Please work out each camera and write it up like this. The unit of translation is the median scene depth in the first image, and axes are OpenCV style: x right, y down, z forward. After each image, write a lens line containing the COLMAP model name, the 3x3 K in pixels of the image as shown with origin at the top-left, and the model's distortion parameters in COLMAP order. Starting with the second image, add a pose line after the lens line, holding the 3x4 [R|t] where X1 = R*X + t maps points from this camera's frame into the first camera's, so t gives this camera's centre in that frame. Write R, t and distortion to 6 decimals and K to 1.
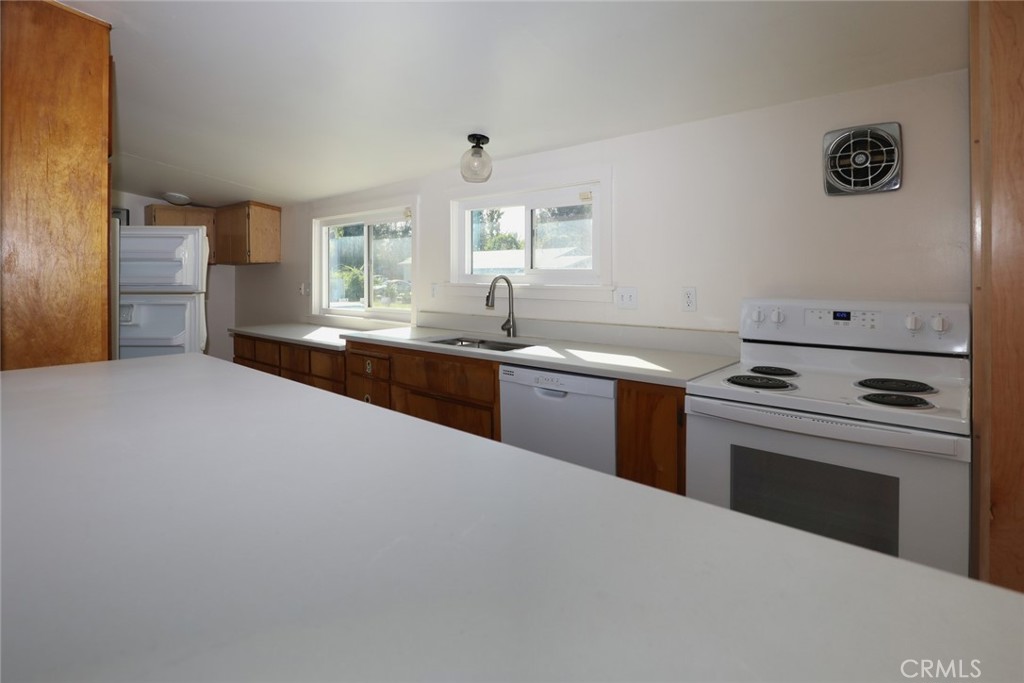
lens RADIAL K [[512.9, 0, 509.1], [0, 512.9, 338.3], [0, 0, 1]] dist [-0.027316, 0.000416]
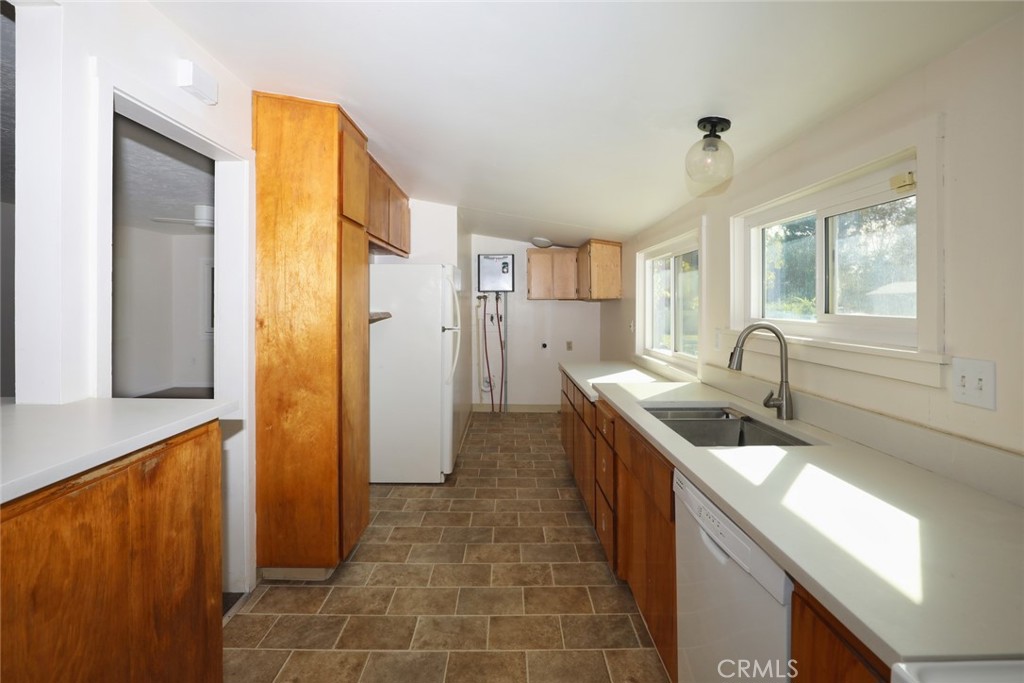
lens RADIAL K [[512.9, 0, 509.1], [0, 512.9, 338.3], [0, 0, 1]] dist [-0.027316, 0.000416]
pose [[0.683156, 0.049585, -0.728587, 0.230823], [-0.093436, 0.995427, -0.019864, -0.058465], [0.724270, 0.081646, 0.684666, 0.316847]]
